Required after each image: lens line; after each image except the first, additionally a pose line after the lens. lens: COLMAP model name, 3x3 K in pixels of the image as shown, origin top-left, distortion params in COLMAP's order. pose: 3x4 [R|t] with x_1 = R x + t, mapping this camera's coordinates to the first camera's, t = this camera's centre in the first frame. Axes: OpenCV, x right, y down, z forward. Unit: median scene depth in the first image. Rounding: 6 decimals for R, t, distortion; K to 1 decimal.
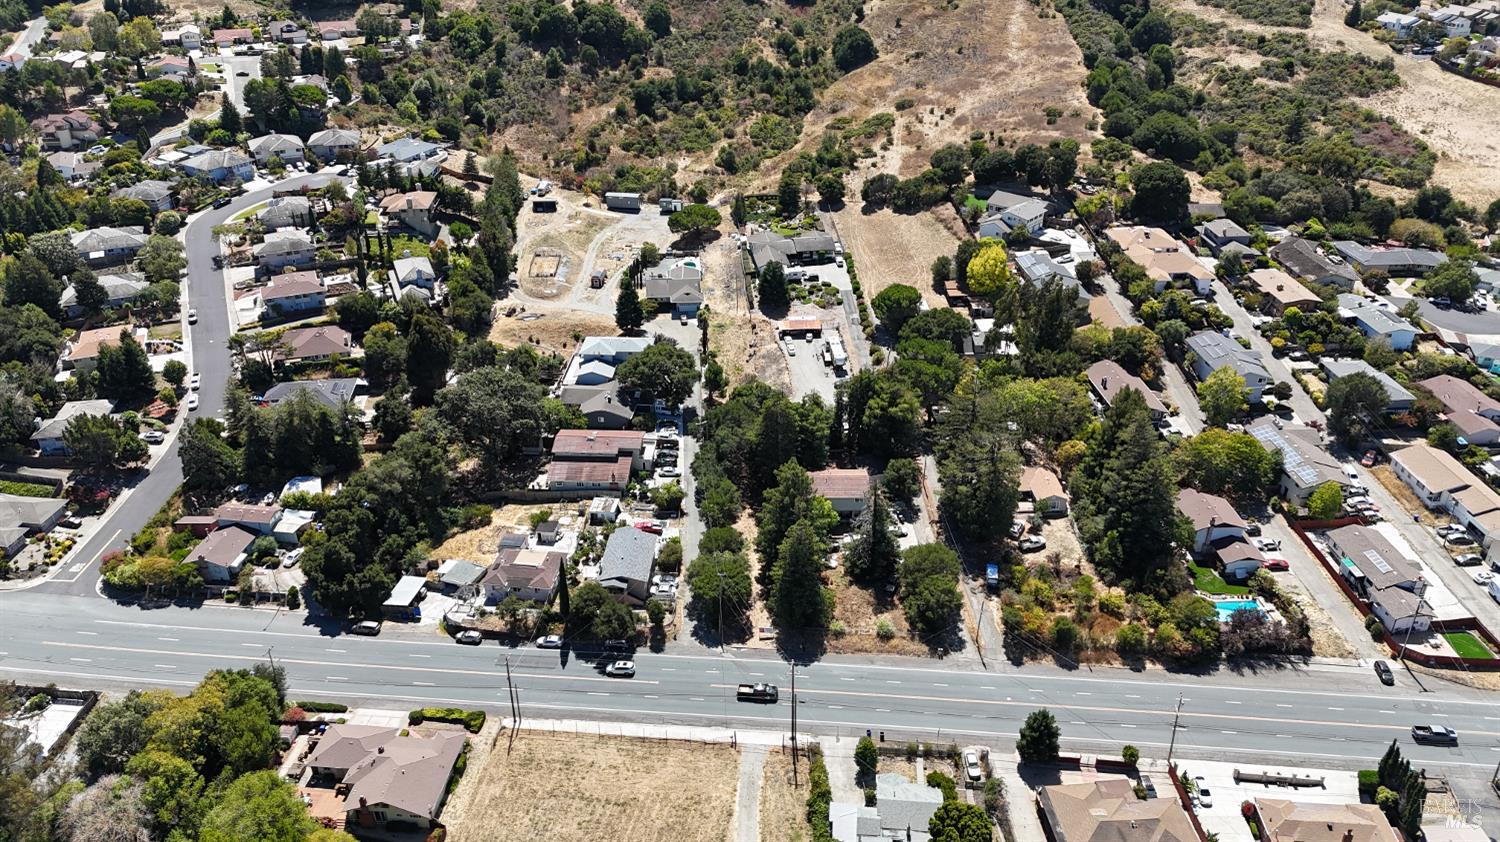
lens RADIAL K [[1096.8, 0, 753.8], [0, 1096.8, 423.1], [0, 0, 1]] dist [0.085708, -0.082178]
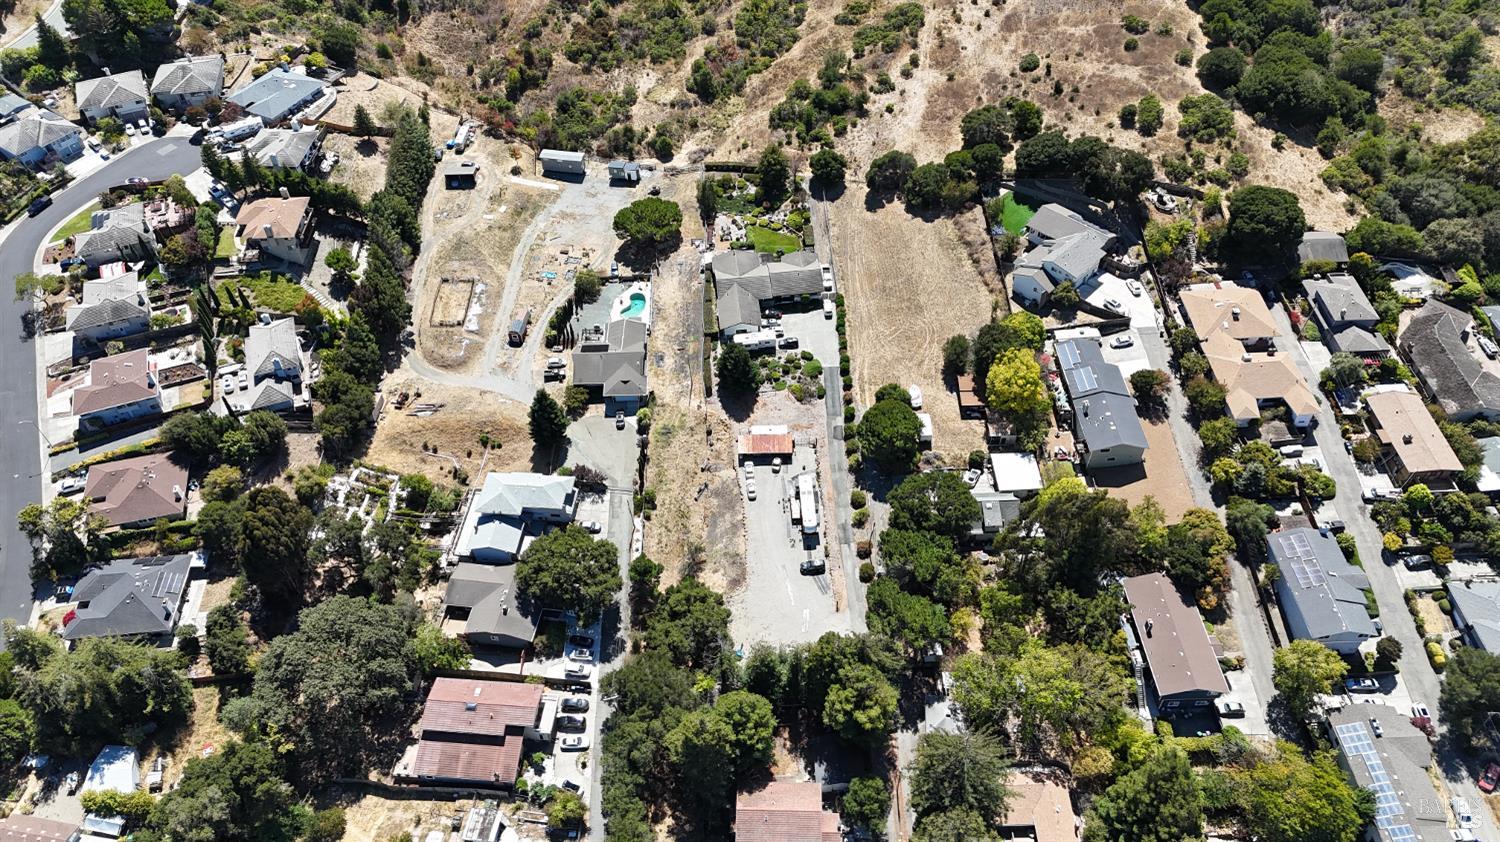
lens RADIAL K [[1096.8, 0, 753.8], [0, 1096.8, 423.1], [0, 0, 1]] dist [0.085708, -0.082178]
pose [[0.999151, 0.017942, -0.037089, 0.067158], [-0.005899, 0.953224, 0.302208, -0.364415], [0.040776, -0.301733, 0.952520, 0.284493]]
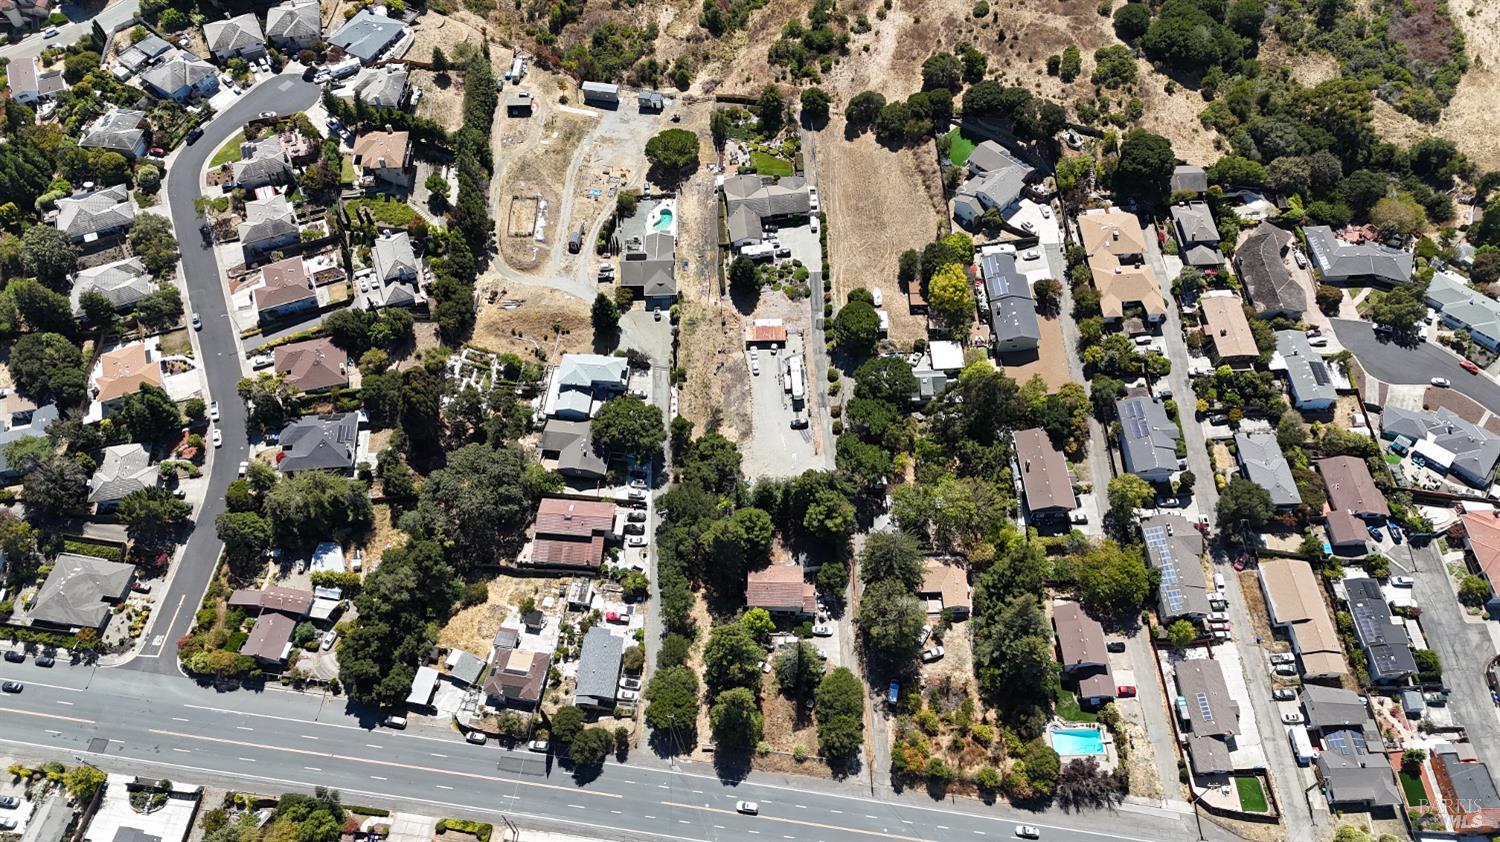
lens RADIAL K [[1096.8, 0, 753.8], [0, 1096.8, 423.1], [0, 0, 1]] dist [0.085708, -0.082178]
pose [[0.999377, 0.024443, -0.025465, 0.064099], [-0.010652, 0.896646, 0.442620, -0.515214], [0.033652, -0.442073, 0.896348, 0.016973]]
